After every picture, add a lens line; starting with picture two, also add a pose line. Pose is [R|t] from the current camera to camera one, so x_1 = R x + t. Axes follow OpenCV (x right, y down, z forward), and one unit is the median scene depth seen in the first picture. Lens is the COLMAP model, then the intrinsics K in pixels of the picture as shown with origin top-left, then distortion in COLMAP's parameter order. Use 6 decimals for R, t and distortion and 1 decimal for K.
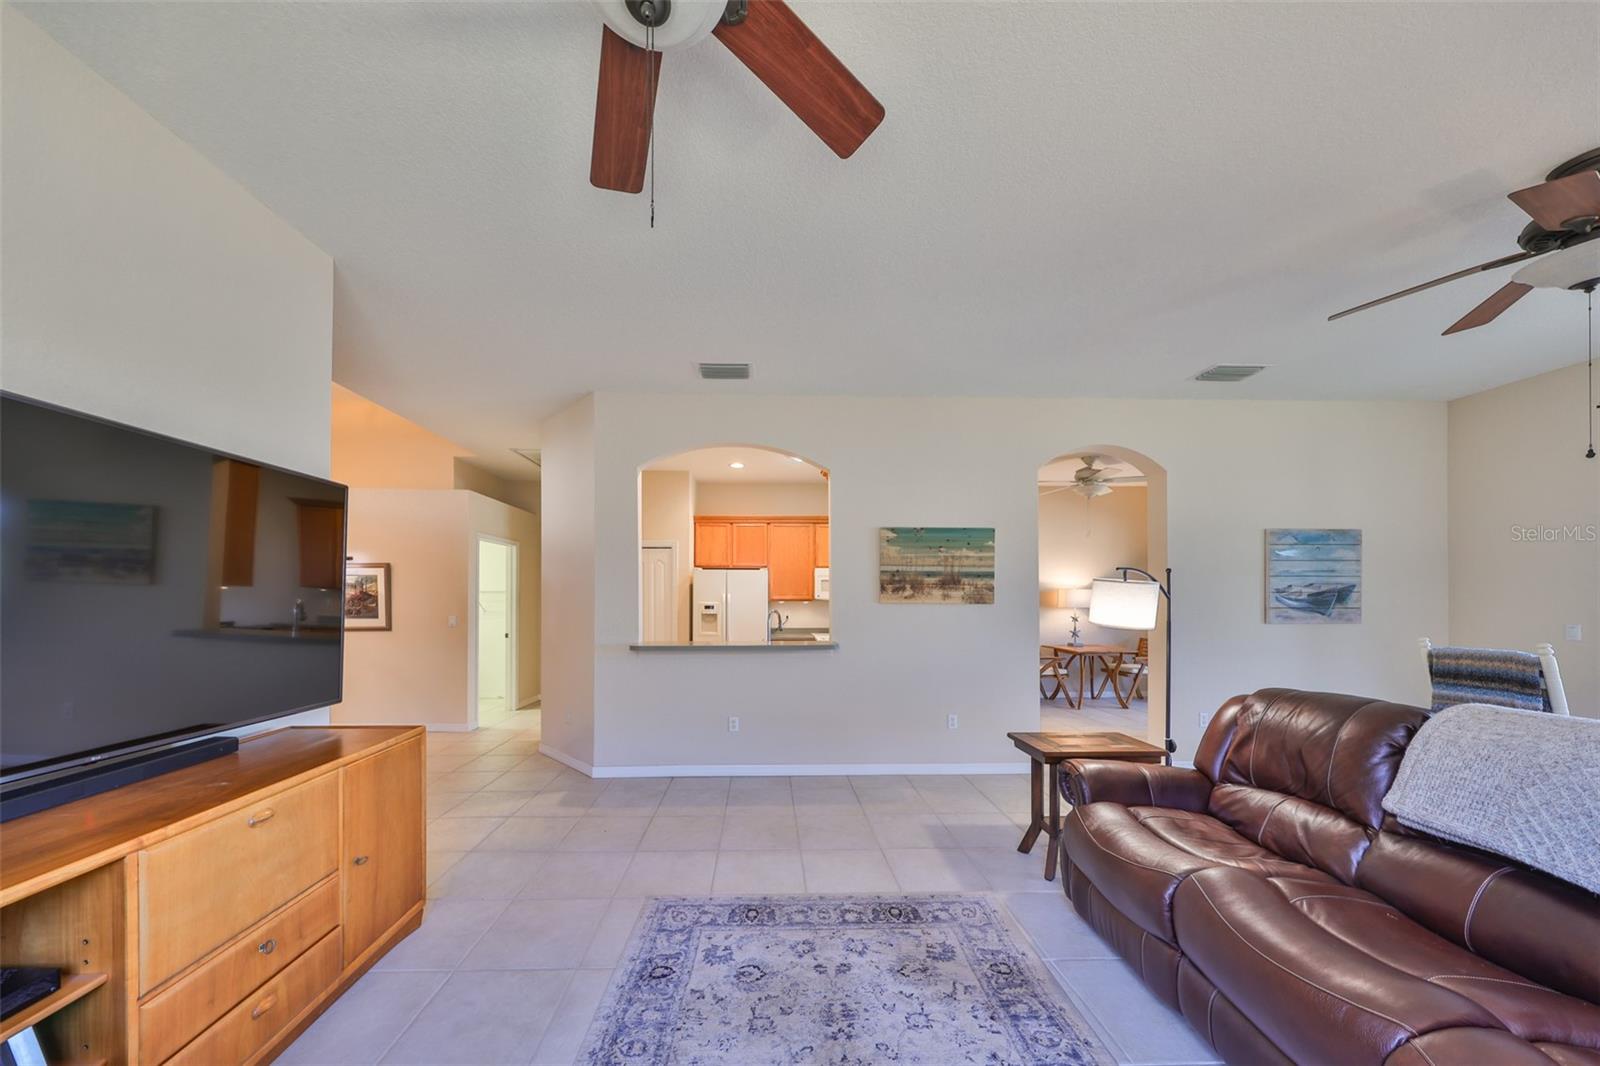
lens RADIAL K [[507.4, 0, 780.1], [0, 507.4, 602.9], [0, 0, 1]] dist [0.001862, 0.000198]
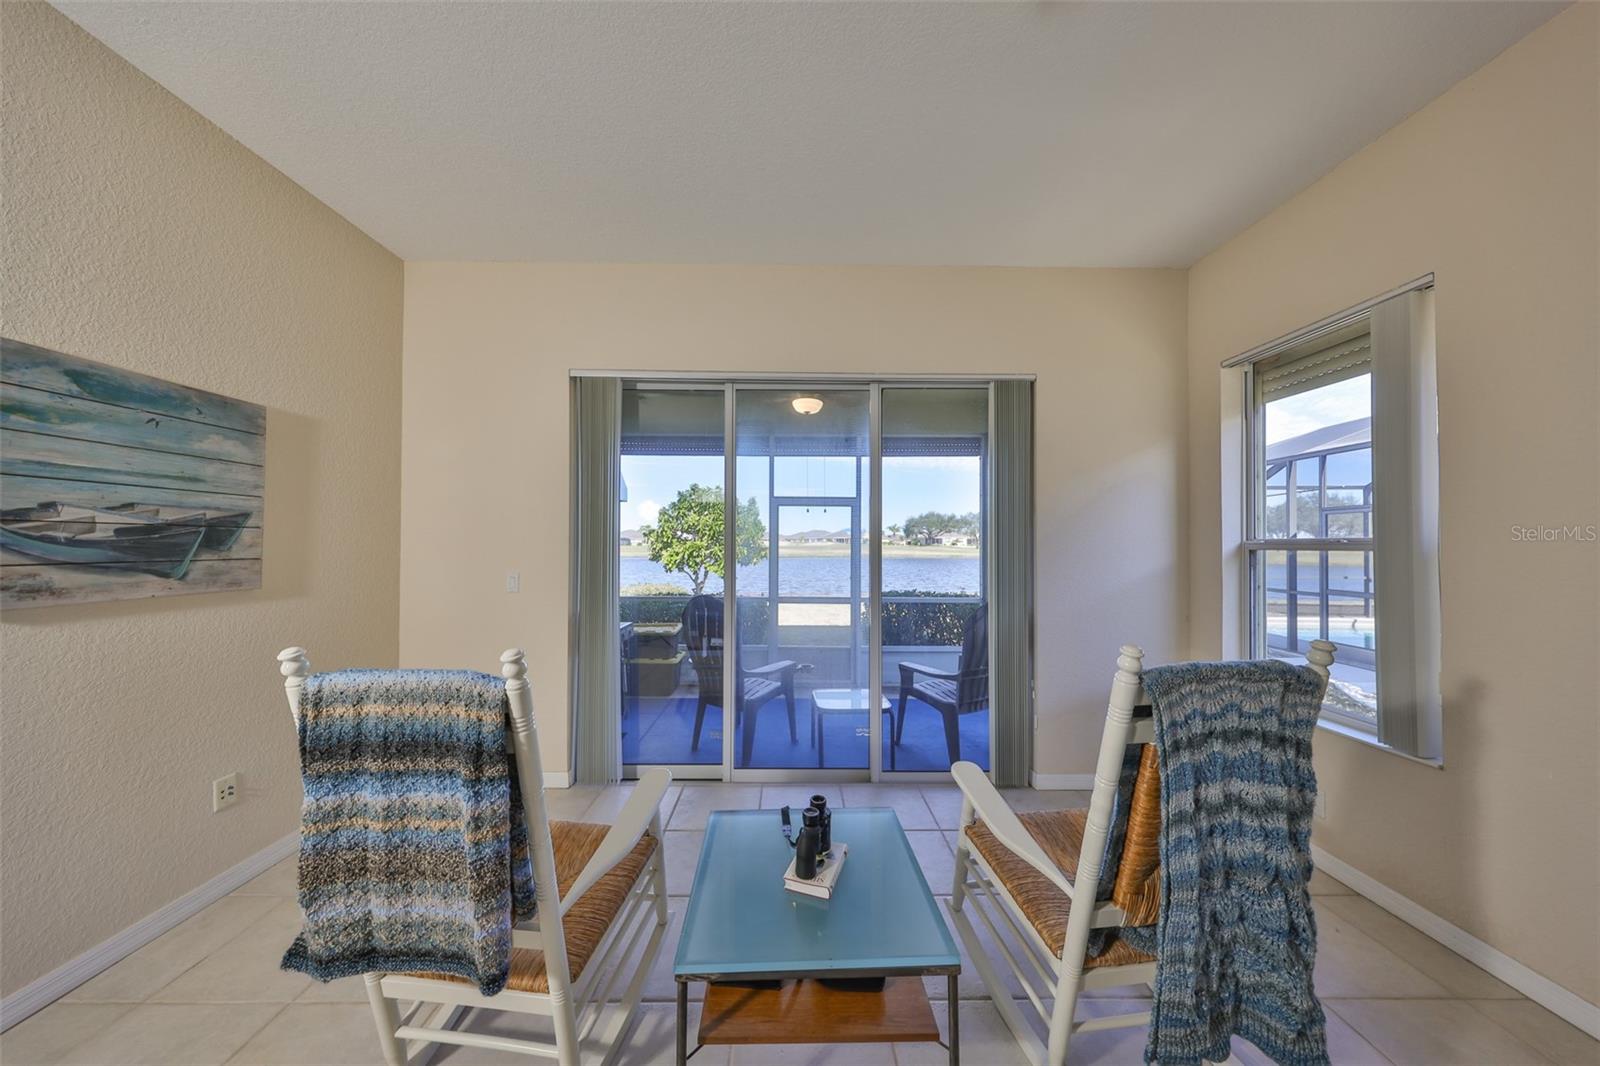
lens RADIAL K [[507.4, 0, 798.3], [0, 507.4, 536.7], [0, 0, 1]] dist [0.001862, 0.000198]
pose [[0.022165, 0.015404, 0.999636, 0.721871], [0.001018, 0.999880, -0.015430, -0.004040], [-0.999754, 0.001359, 0.022146, 0.502512]]
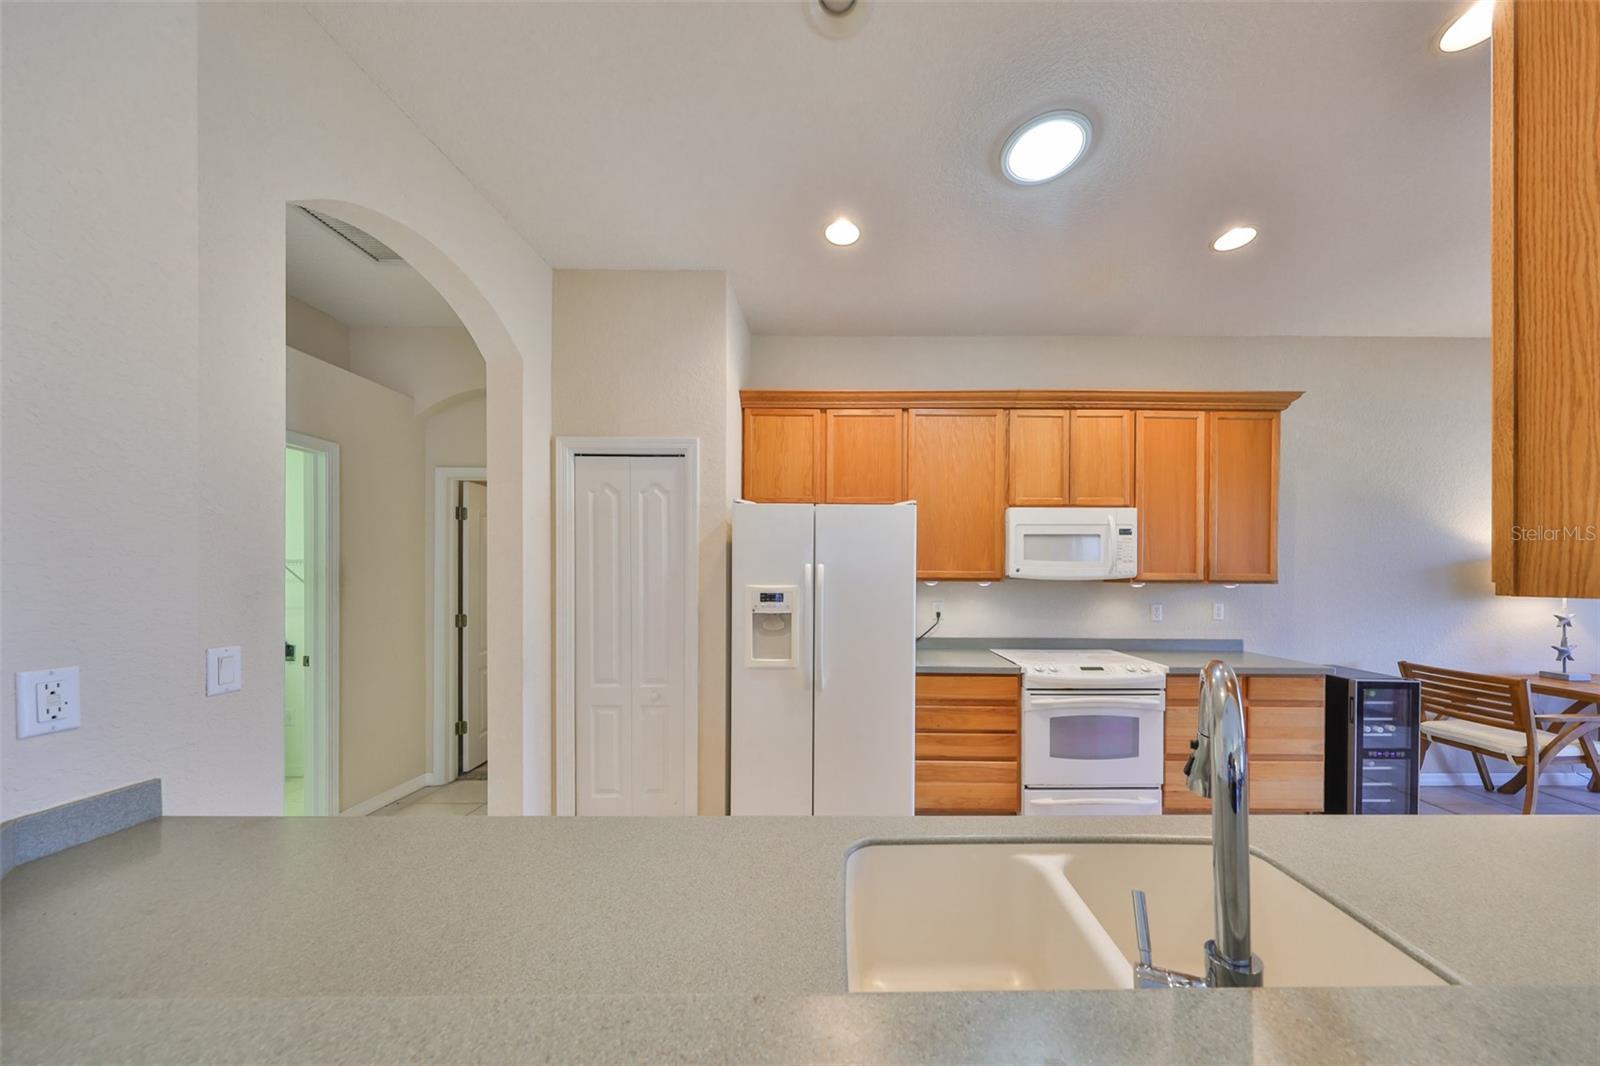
lens RADIAL K [[507.4, 0, 846.1], [0, 507.4, 577.8], [0, 0, 1]] dist [0.001862, 0.000198]
pose [[0.999796, 0.001388, -0.020163, -0.123579], [-0.001432, 0.999997, -0.002185, -0.009994], [0.020160, 0.002213, 0.999794, 1.016999]]
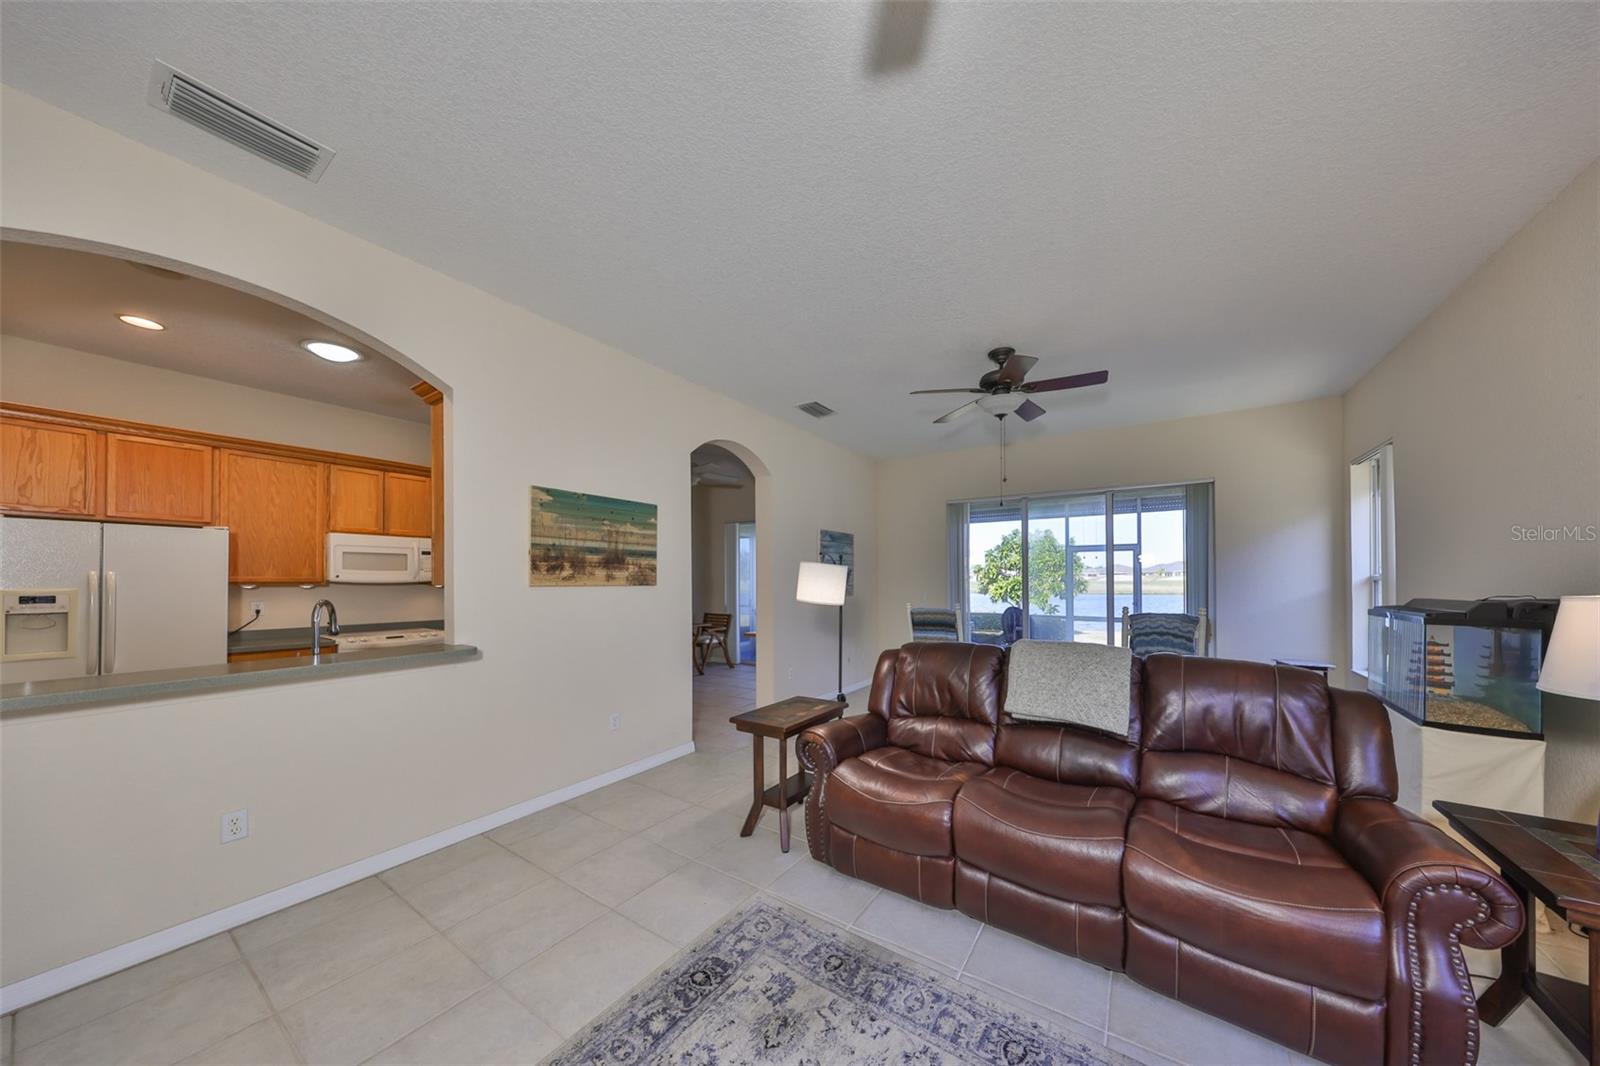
lens RADIAL K [[507.4, 0, 816.4], [0, 507.4, 578.2], [0, 0, 1]] dist [0.001862, 0.000198]
pose [[0.573455, 0.001167, 0.819237, -0.193416], [0.008512, 0.999937, -0.007382, -0.002153], [-0.819193, 0.011206, 0.573408, 0.241016]]
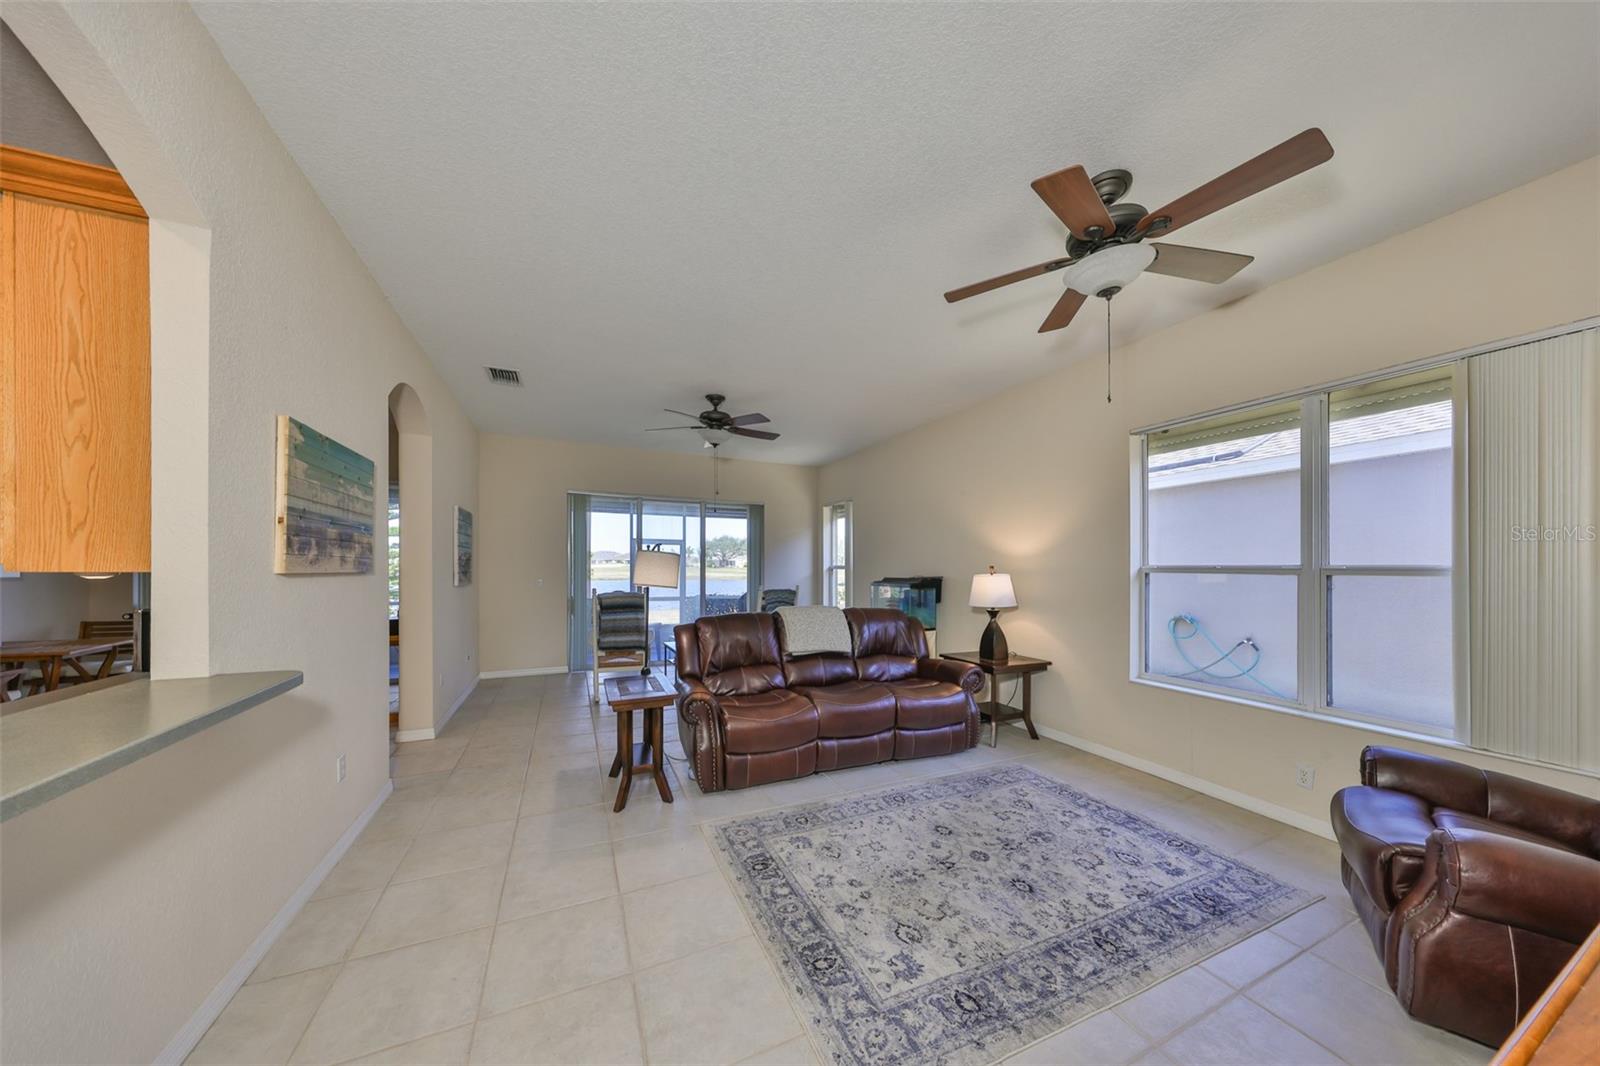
lens RADIAL K [[507.4, 0, 790.0], [0, 507.4, 560.3], [0, 0, 1]] dist [0.001862, 0.000198]
pose [[-0.368532, 0.011057, 0.929549, -0.474335], [0.001590, 0.999935, -0.011263, -0.006163], [-0.929614, -0.002673, -0.368525, 0.814317]]
